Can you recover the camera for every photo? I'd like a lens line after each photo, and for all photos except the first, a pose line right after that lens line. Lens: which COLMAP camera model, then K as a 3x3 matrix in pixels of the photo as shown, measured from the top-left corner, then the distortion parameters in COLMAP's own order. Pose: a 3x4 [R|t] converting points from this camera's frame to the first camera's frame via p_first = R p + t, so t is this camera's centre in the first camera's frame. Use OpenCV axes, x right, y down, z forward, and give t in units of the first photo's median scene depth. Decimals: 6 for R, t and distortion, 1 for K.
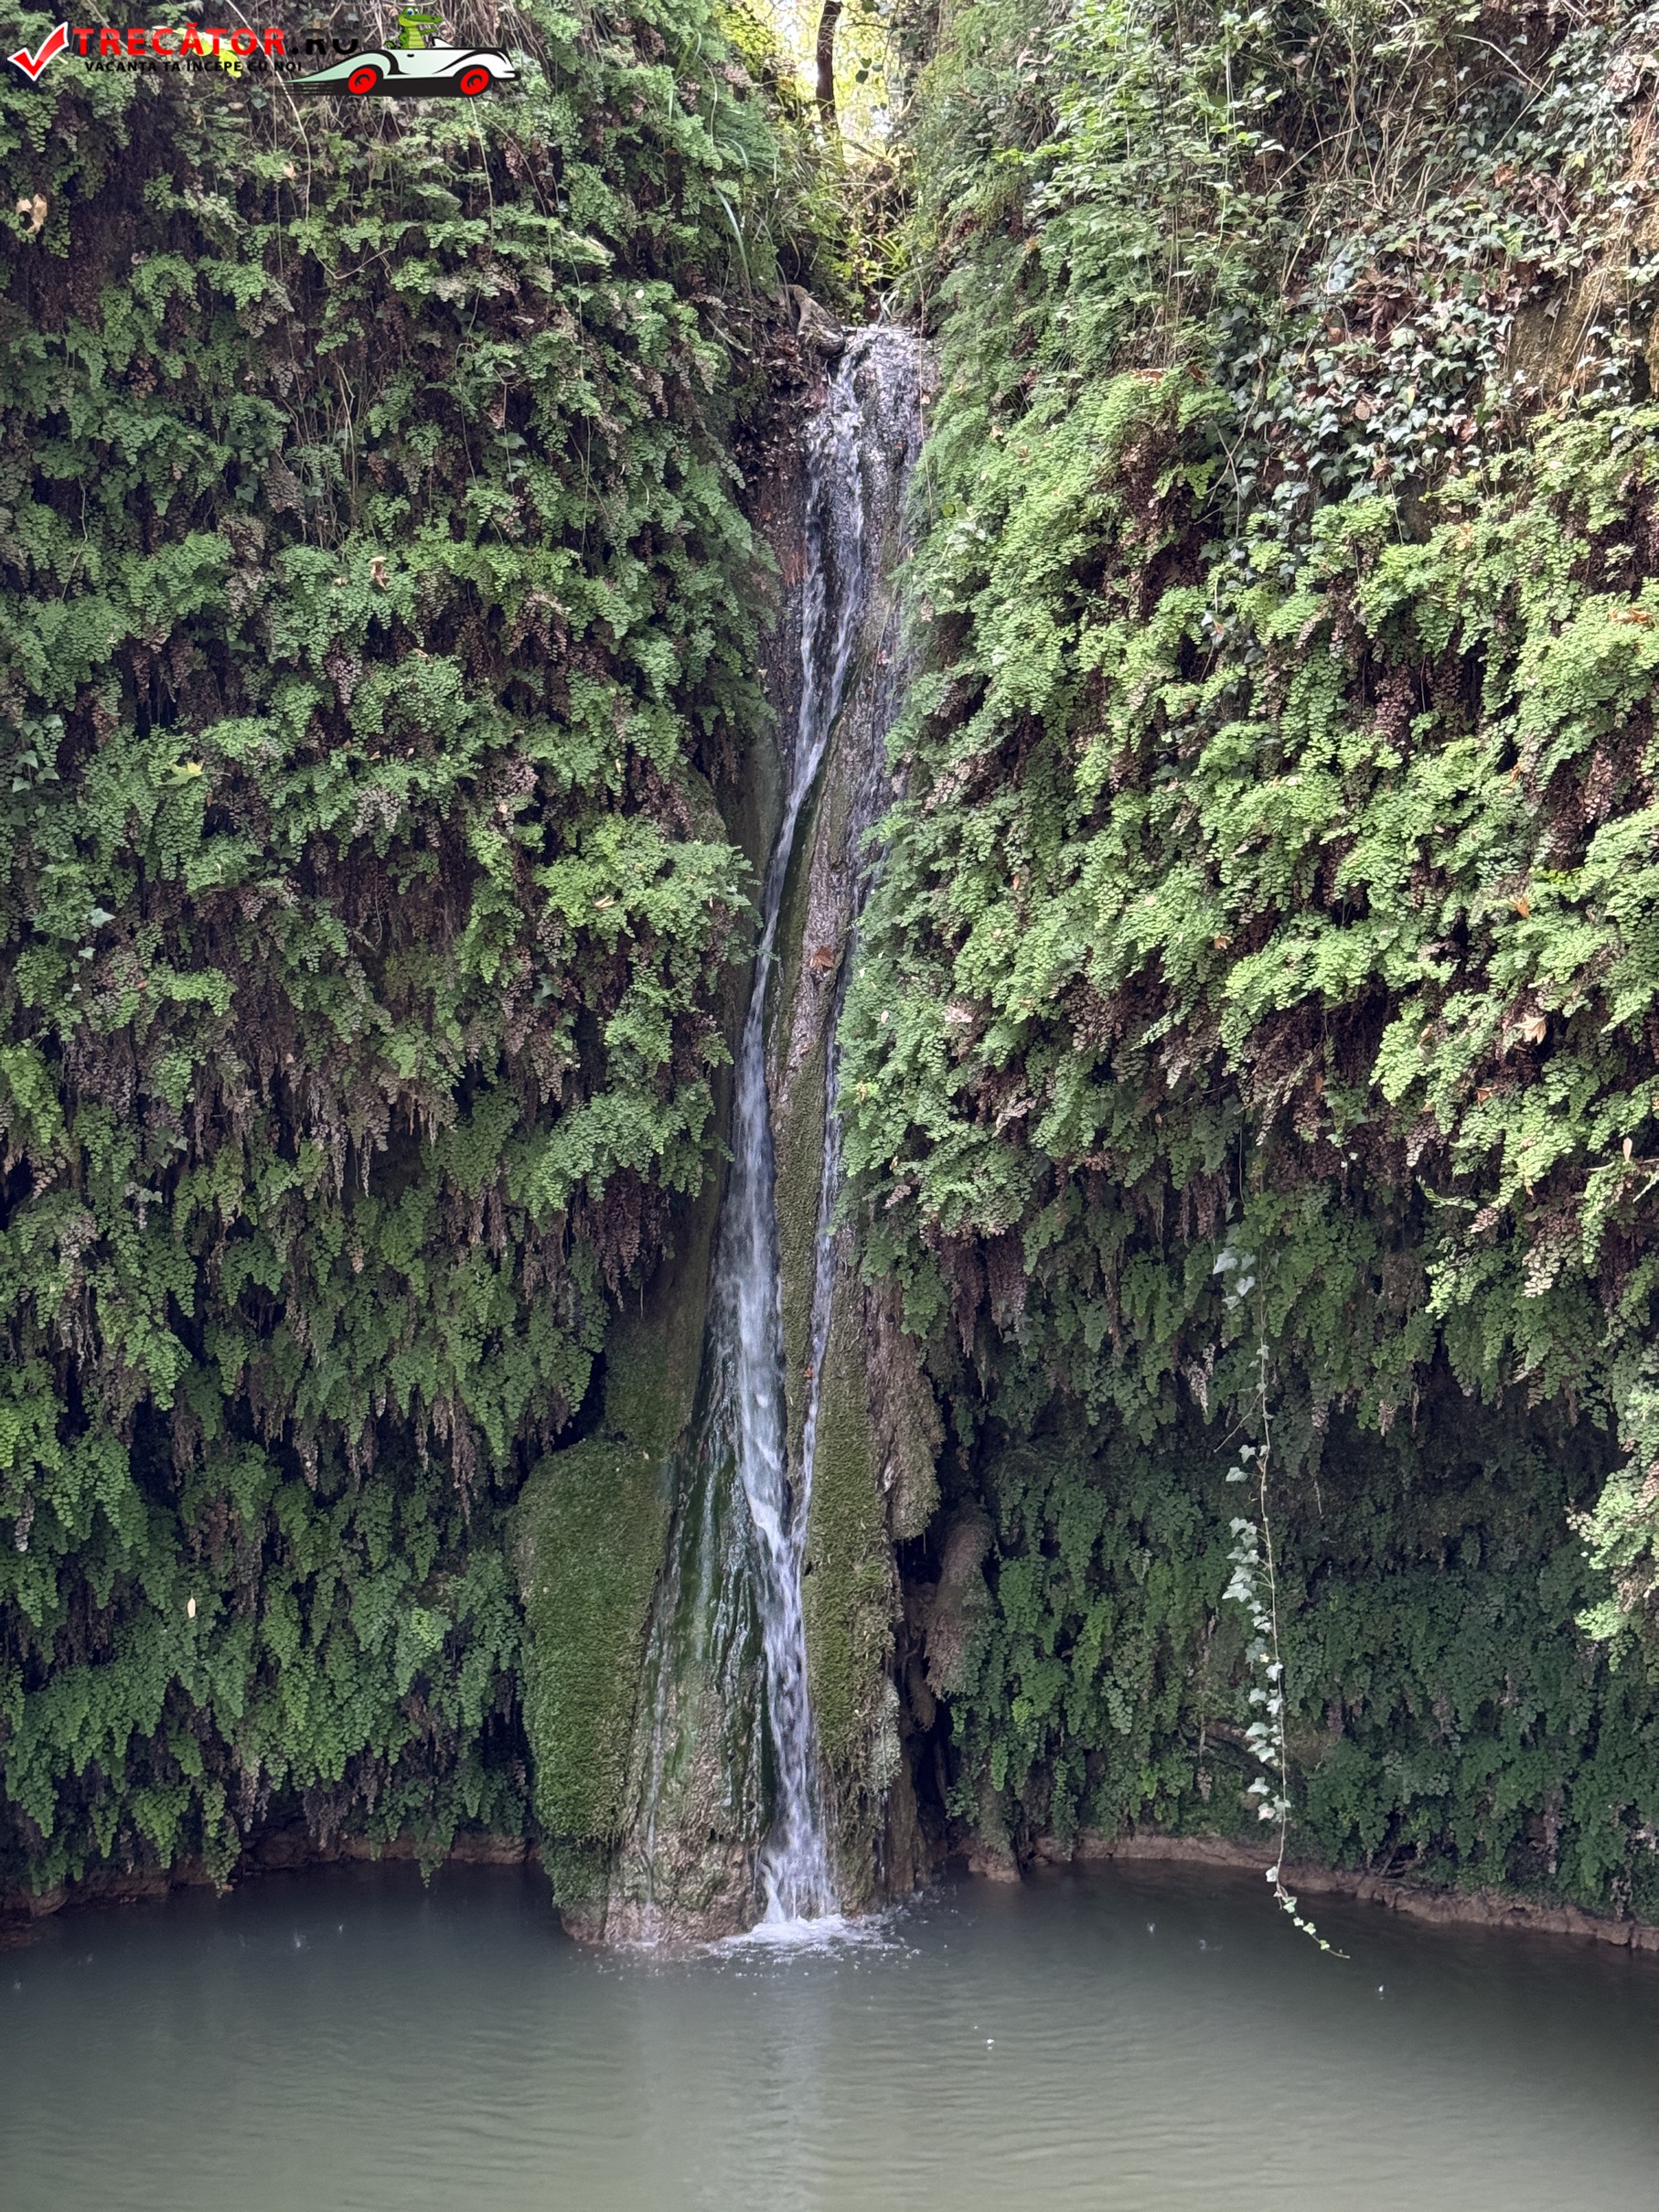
lens RADIAL K [[3102.8, 0, 834.1], [0, 3102.8, 1112.6], [0, 0, 1]] dist [0.152088, -0.122370]
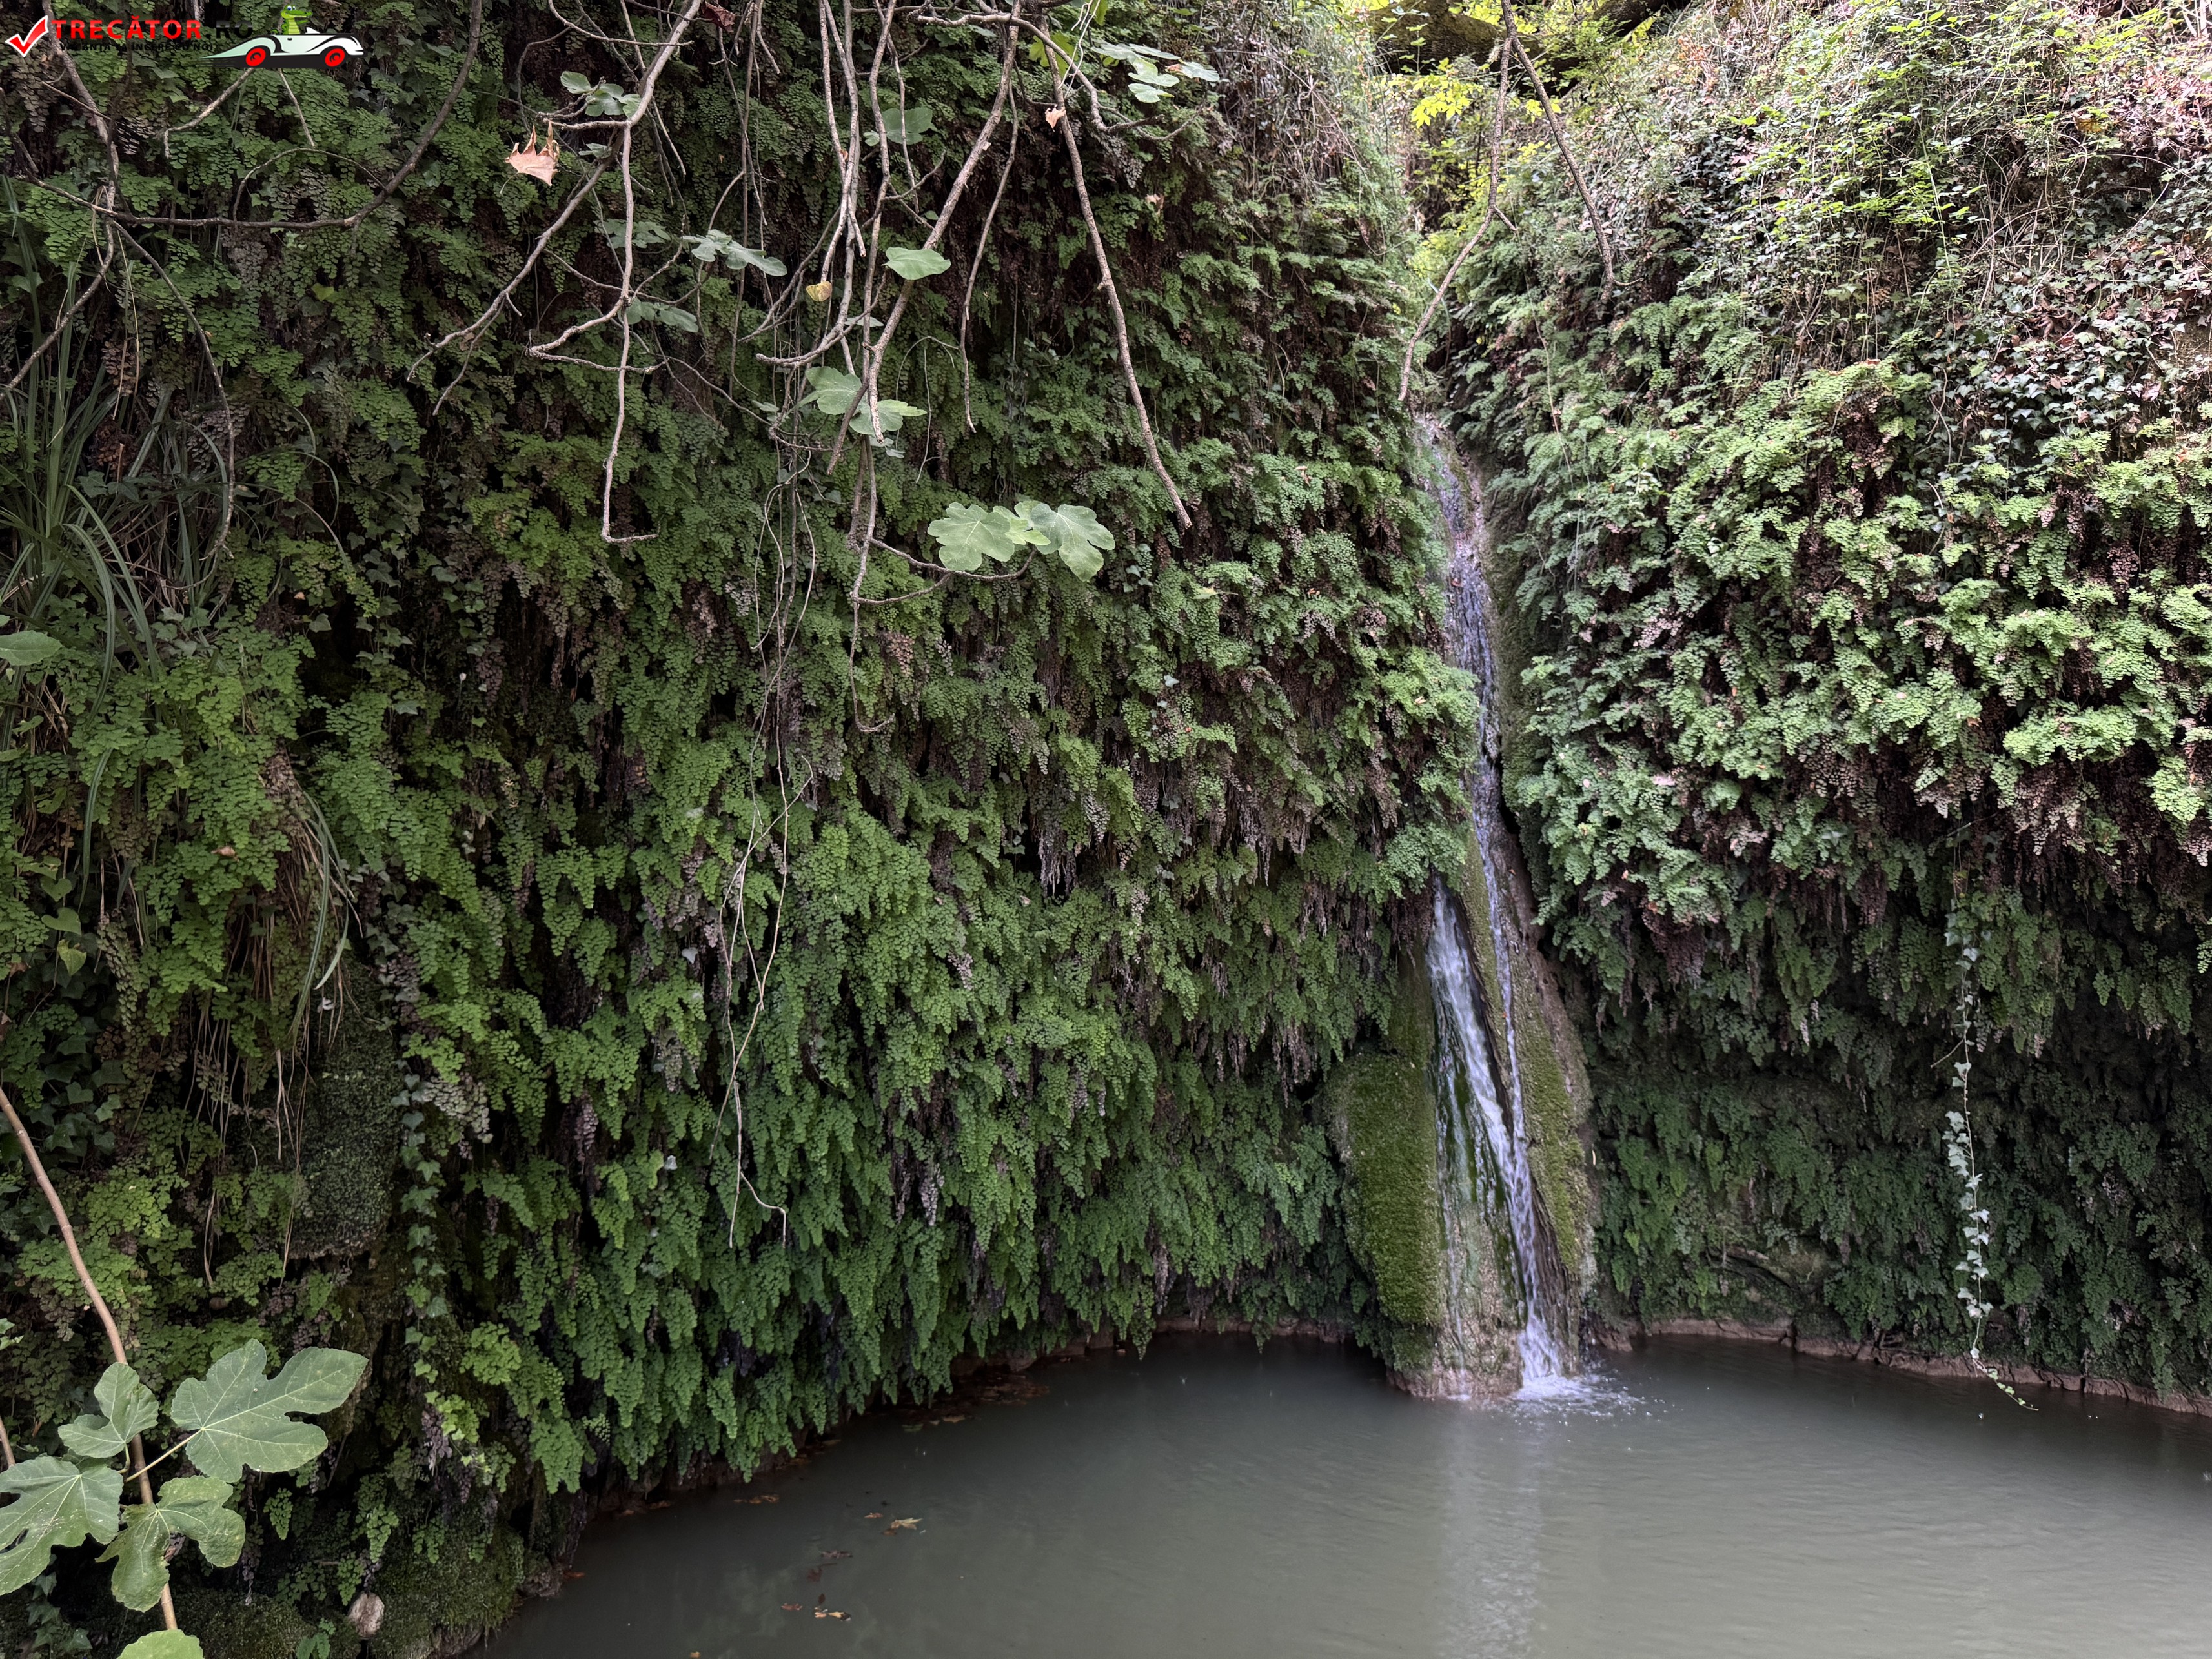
lens RADIAL K [[1545.8, 0, 1114.3], [0, 1545.8, 812.7], [0, 0, 1]] dist [0.173751, -0.363671]
pose [[0.991486, 0.040783, 0.123665, -0.326093], [-0.032444, 0.997109, -0.068711, 0.046904], [-0.126109, 0.064114, 0.989942, 0.267996]]
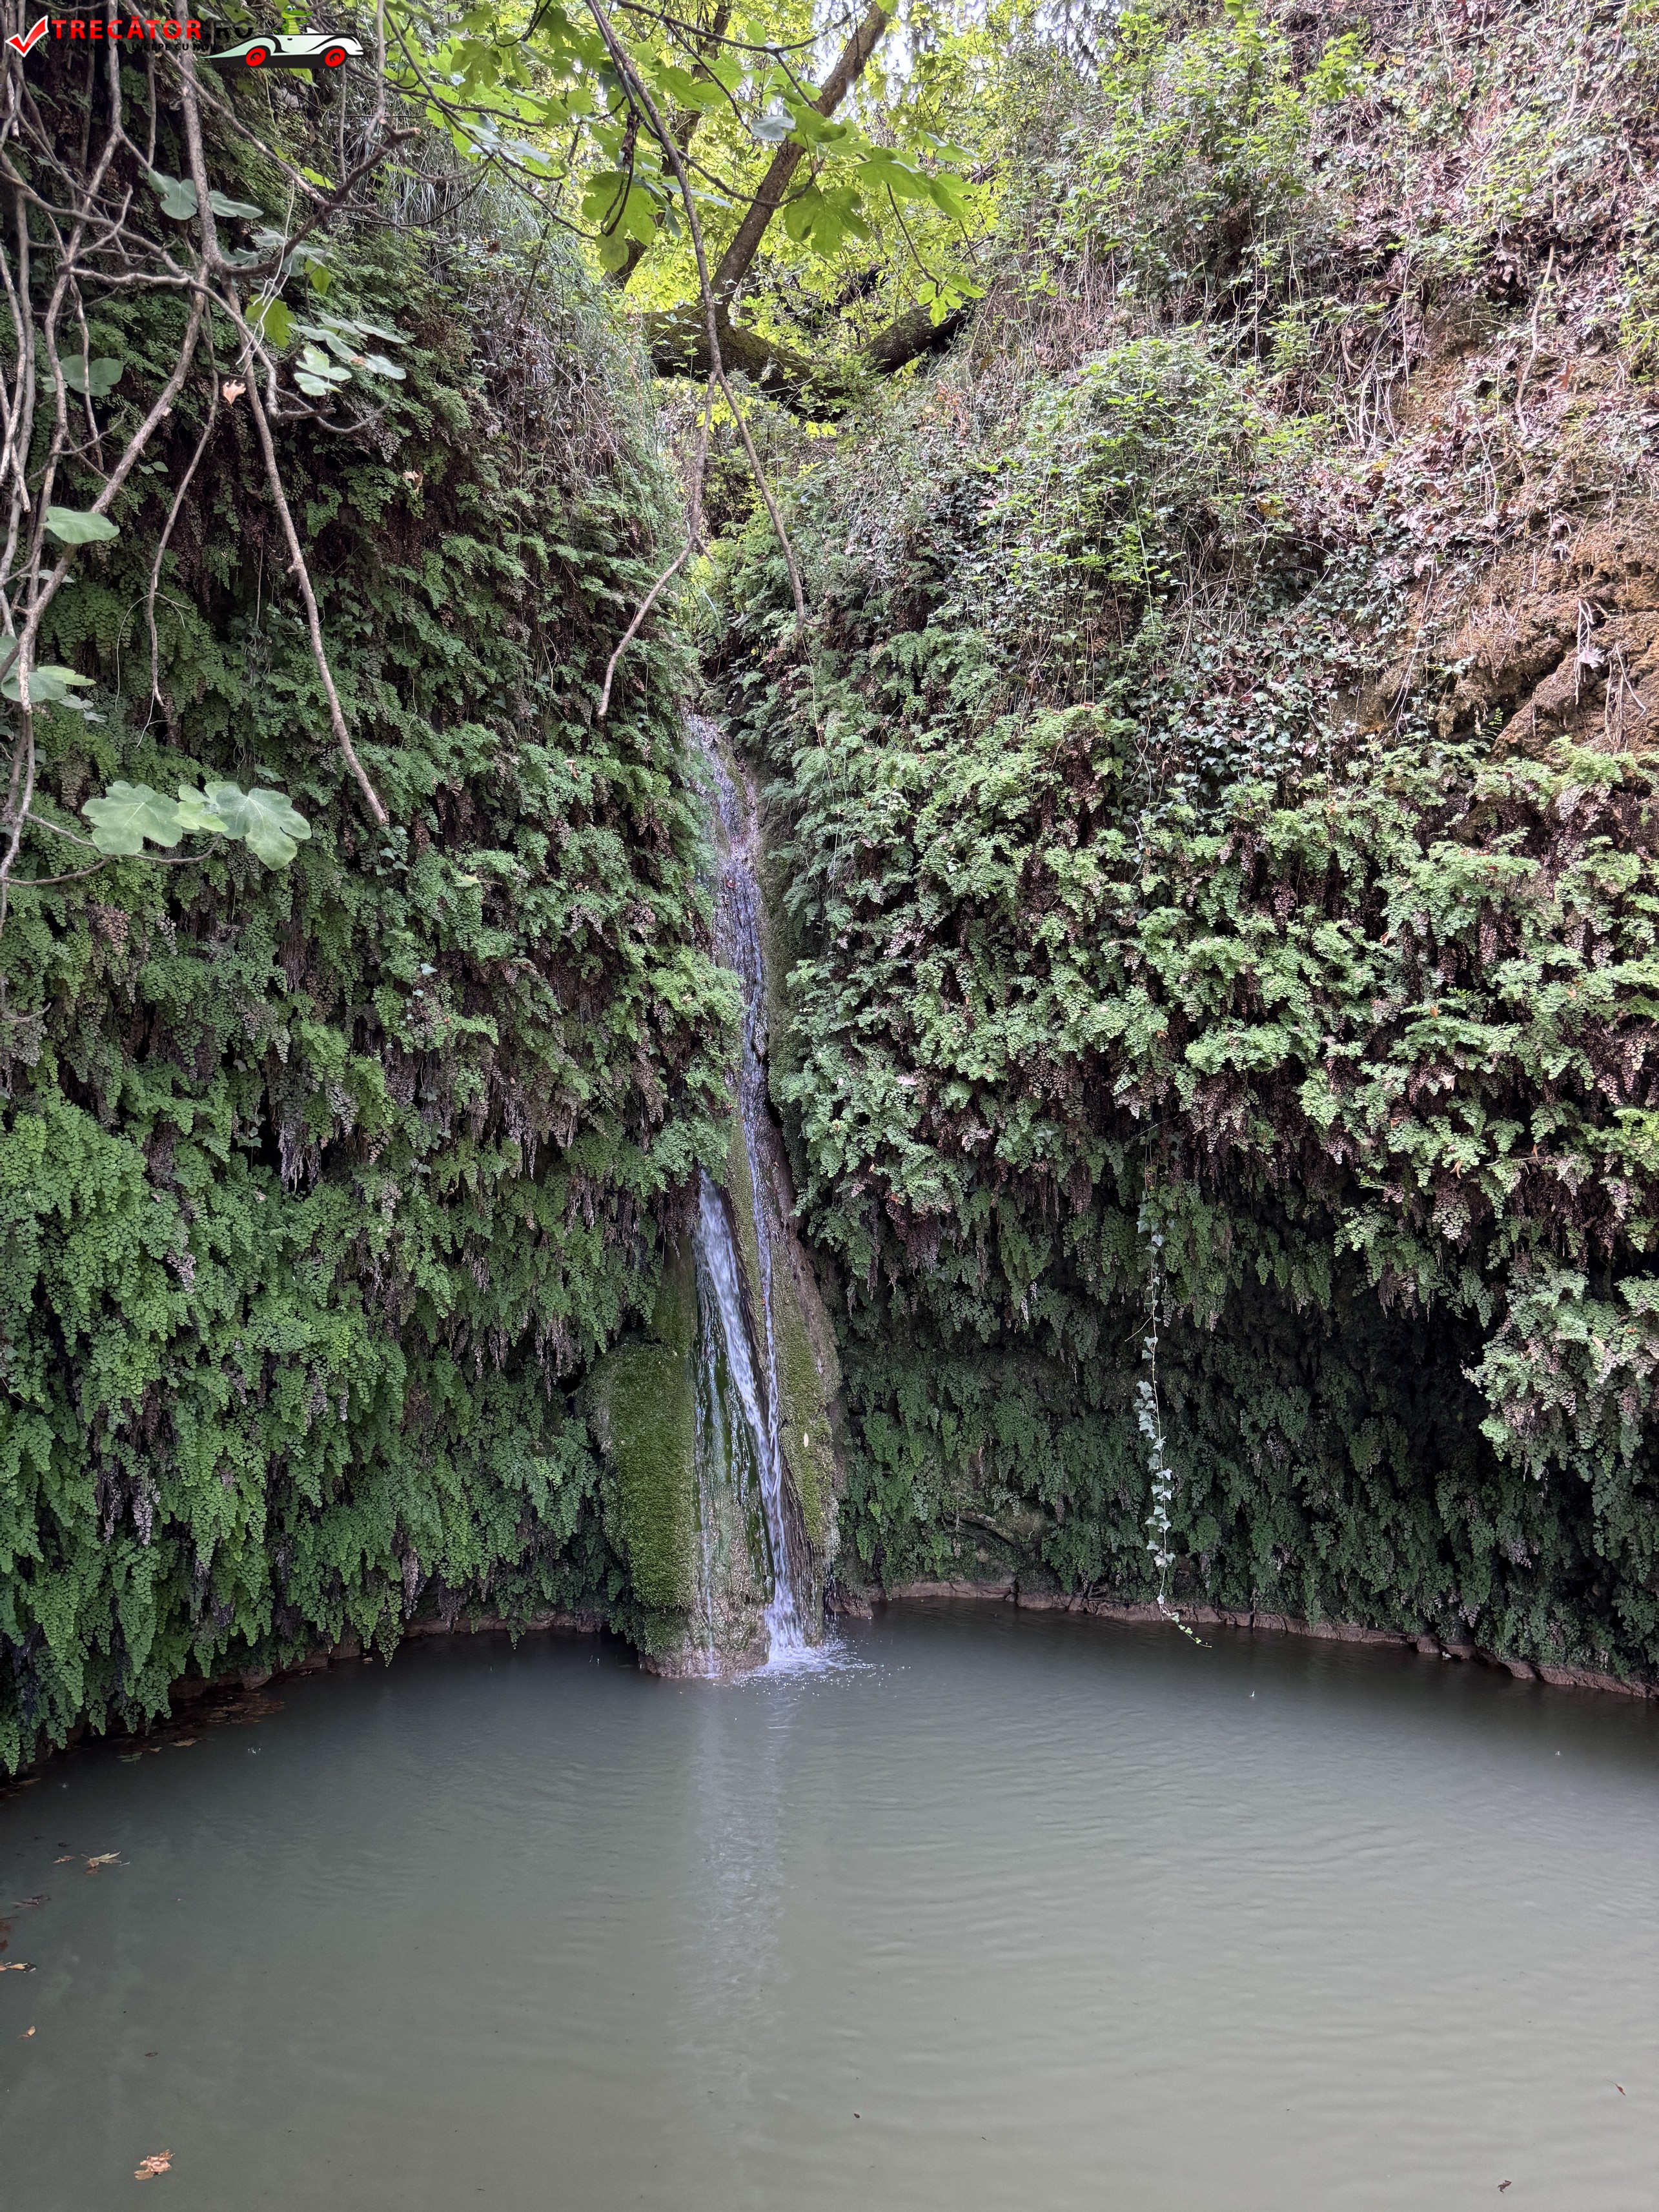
lens RADIAL K [[1545.8, 0, 836.7], [0, 1545.8, 1104.9], [0, 0, 1]] dist [0.173751, -0.363671]
pose [[0.922895, 0.053607, 0.381303, -0.309869], [-0.027166, 0.996859, -0.074398, 0.044234], [-0.384093, 0.058303, 0.921452, 0.256312]]
